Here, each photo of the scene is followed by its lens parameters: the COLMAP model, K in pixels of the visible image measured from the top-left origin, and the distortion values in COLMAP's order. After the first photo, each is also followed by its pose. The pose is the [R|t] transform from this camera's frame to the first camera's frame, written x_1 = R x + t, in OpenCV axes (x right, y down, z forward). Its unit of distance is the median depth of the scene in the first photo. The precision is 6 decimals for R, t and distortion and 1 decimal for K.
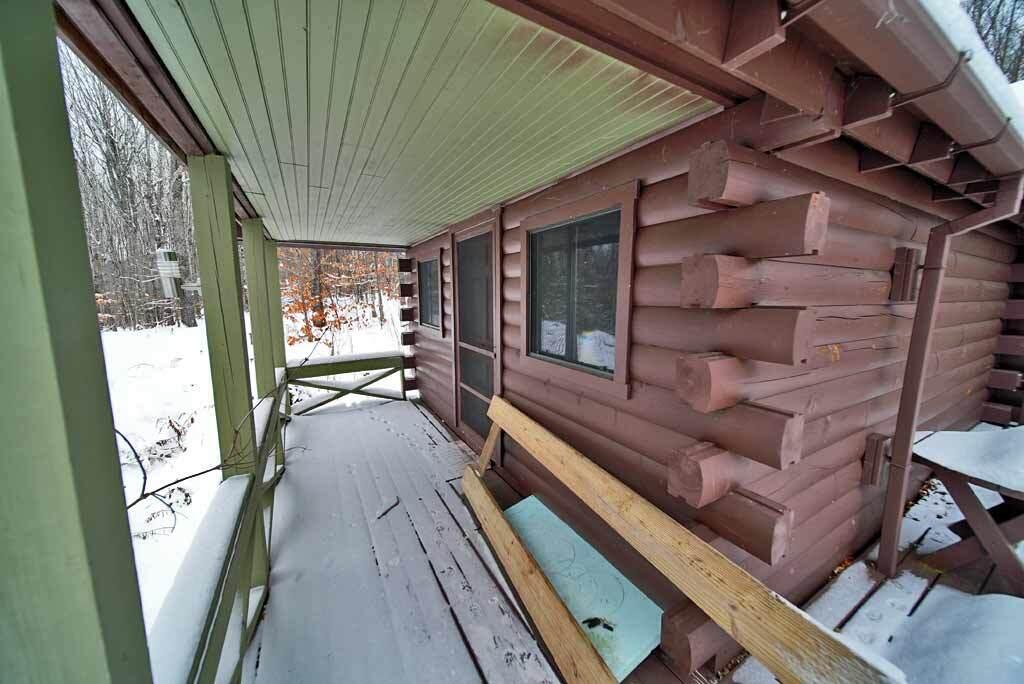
lens RADIAL K [[358.3, 0, 512.0], [0, 358.3, 342.0], [0, 0, 1]] dist [-0.000604, -0.000201]
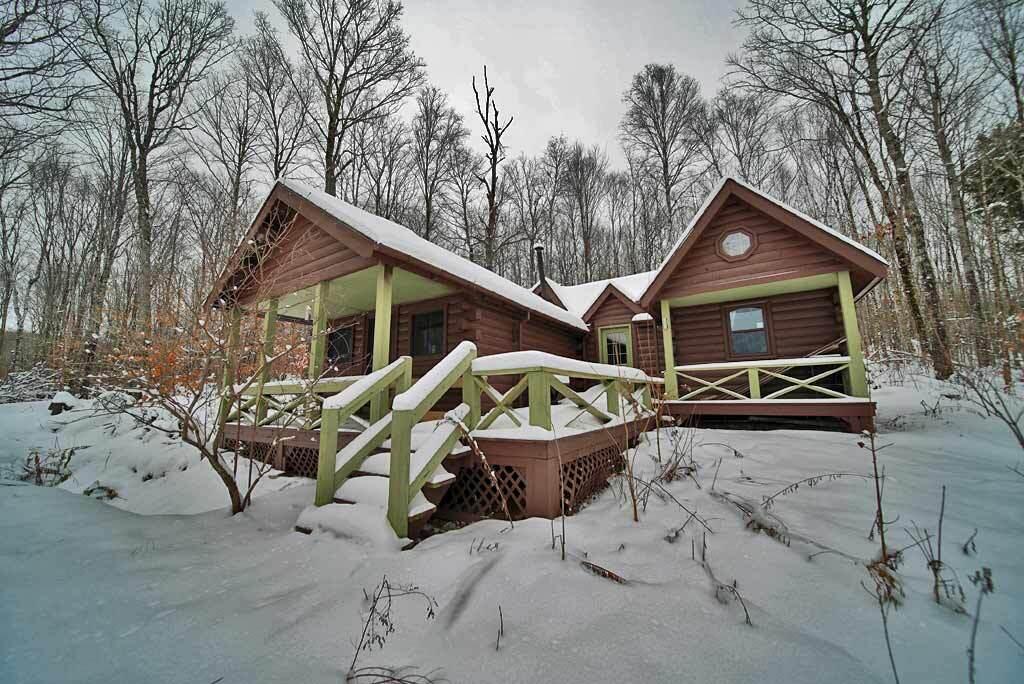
lens RADIAL K [[358.3, 0, 512.0], [0, 358.3, 342.0], [0, 0, 1]] dist [-0.000604, -0.000201]
pose [[0.884896, 0.063496, 0.461441, -0.961428], [0.073728, 0.959082, -0.273361, 1.291791], [-0.459917, 0.275917, 0.844006, -3.011852]]
